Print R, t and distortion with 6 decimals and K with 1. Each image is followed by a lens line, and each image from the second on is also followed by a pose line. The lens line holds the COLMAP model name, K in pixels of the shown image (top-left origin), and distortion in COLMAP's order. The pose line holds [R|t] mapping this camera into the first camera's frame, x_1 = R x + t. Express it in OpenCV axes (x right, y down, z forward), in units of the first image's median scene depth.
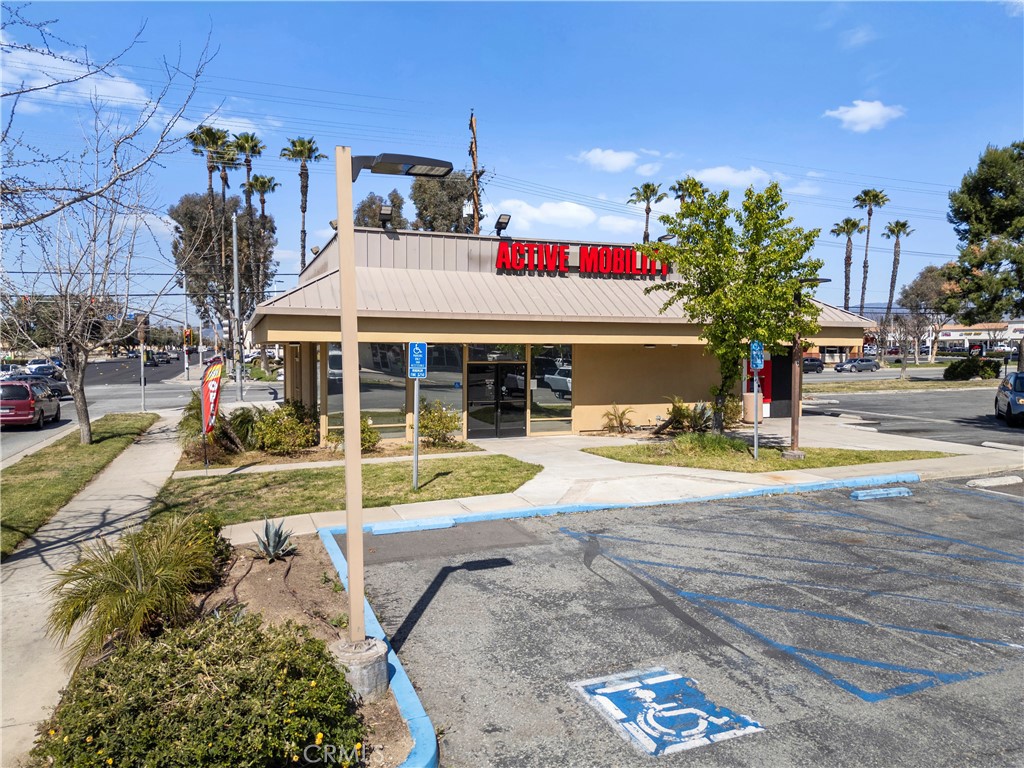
lens RADIAL K [[719.5, 0, 511.6], [0, 719.5, 378.3], [0, 0, 1]] dist [0.062172, -0.053530]
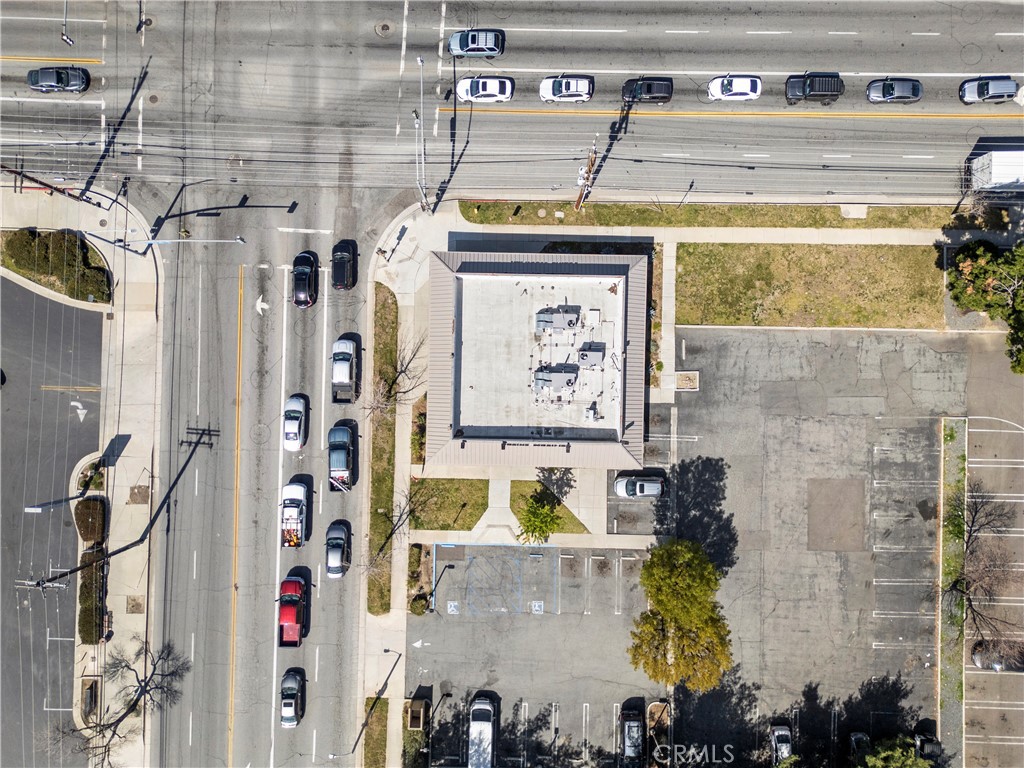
lens RADIAL K [[719.5, 0, 511.6], [0, 719.5, 378.3], [0, 0, 1]] dist [0.062172, -0.053530]
pose [[0.927453, 0.373887, -0.006334, -0.062592], [-0.013707, 0.050919, 0.998609, -3.018178], [0.373690, -0.926075, 0.052350, 1.089061]]
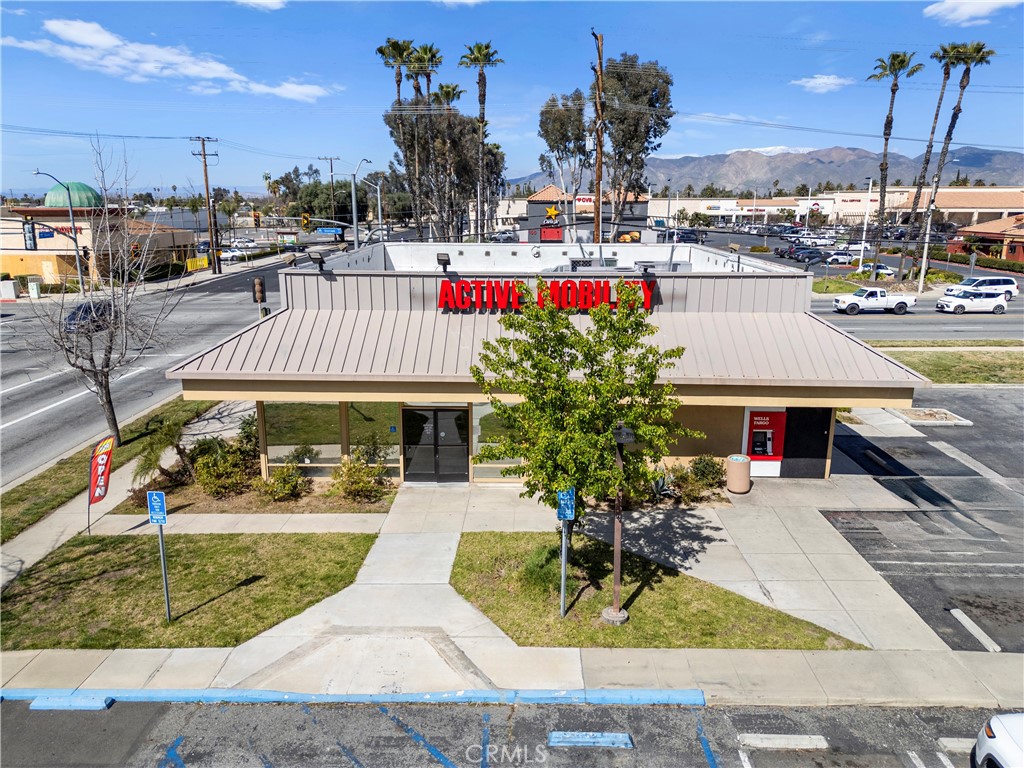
lens RADIAL K [[719.5, 0, 511.6], [0, 719.5, 378.3], [0, 0, 1]] dist [0.062172, -0.053530]
pose [[0.927703, 0.088685, -0.362631, 0.407138], [-0.016156, 0.980000, 0.198339, -0.245630], [0.372968, -0.178141, 0.910582, 0.160965]]
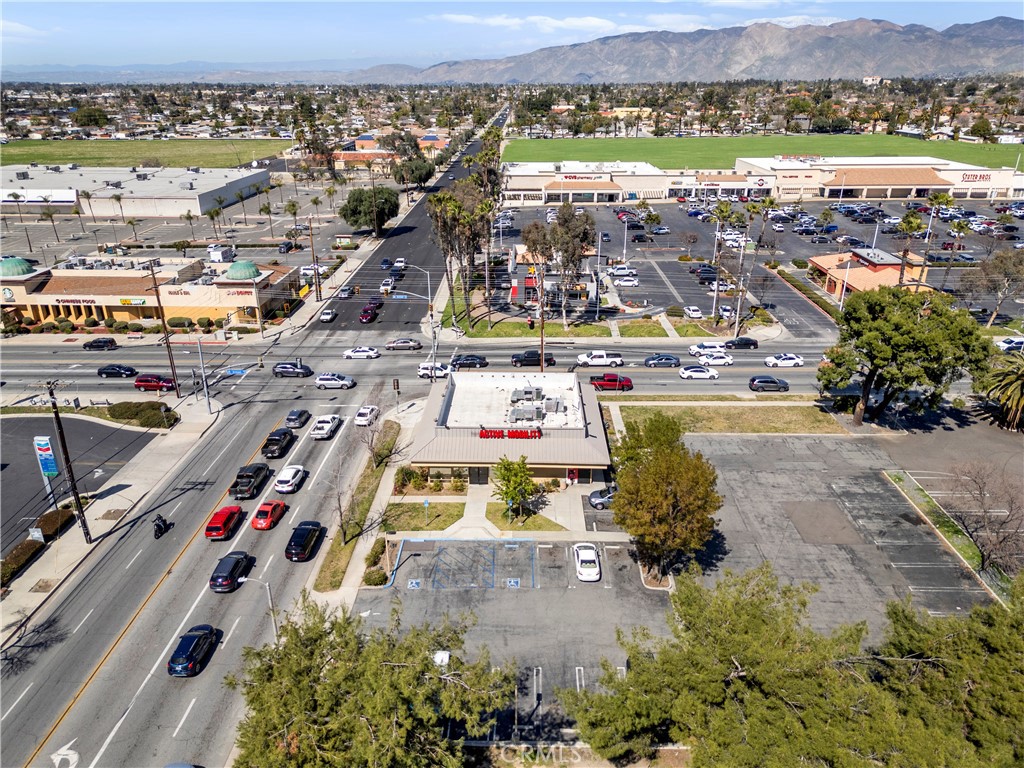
lens RADIAL K [[719.5, 0, 511.6], [0, 719.5, 378.3], [0, 0, 1]] dist [0.062172, -0.053530]
pose [[0.925955, 0.140845, -0.350386, 1.195721], [-0.012801, 0.939018, 0.343630, -1.496425], [0.377417, -0.313700, 0.871291, -1.670550]]
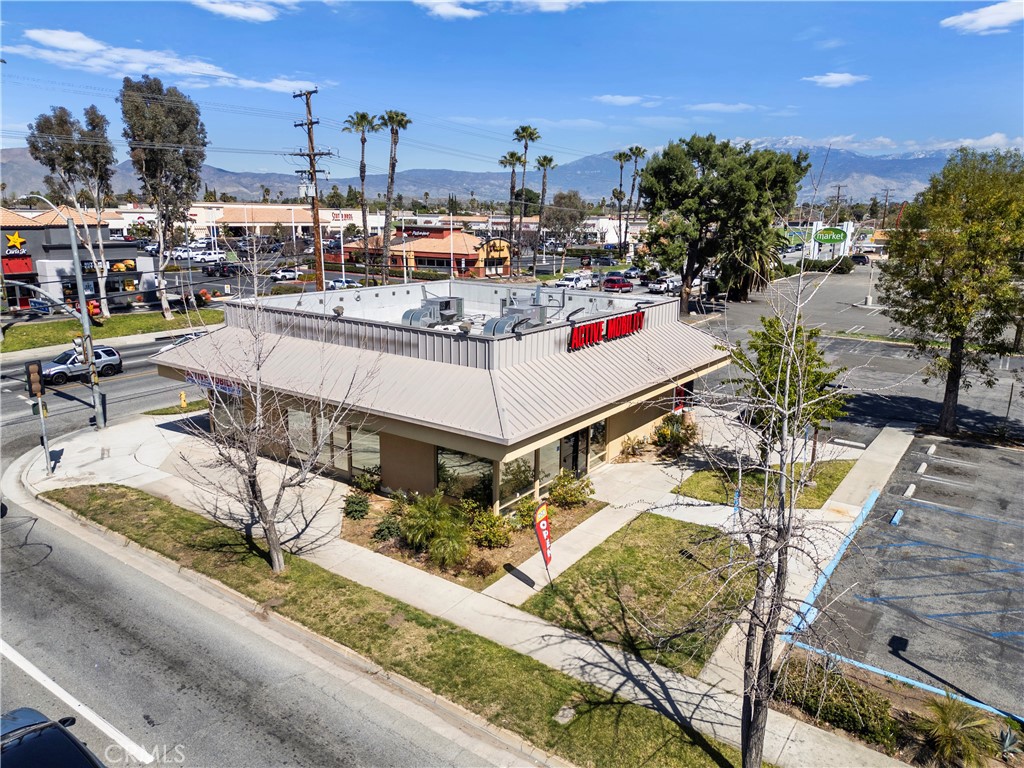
lens RADIAL K [[719.5, 0, 511.6], [0, 719.5, 378.3], [0, 0, 1]] dist [0.062172, -0.053530]
pose [[0.834617, -0.116088, 0.538459, -0.762814], [0.013949, 0.981681, 0.190022, -0.332466], [-0.550654, -0.151085, 0.820947, 0.033249]]
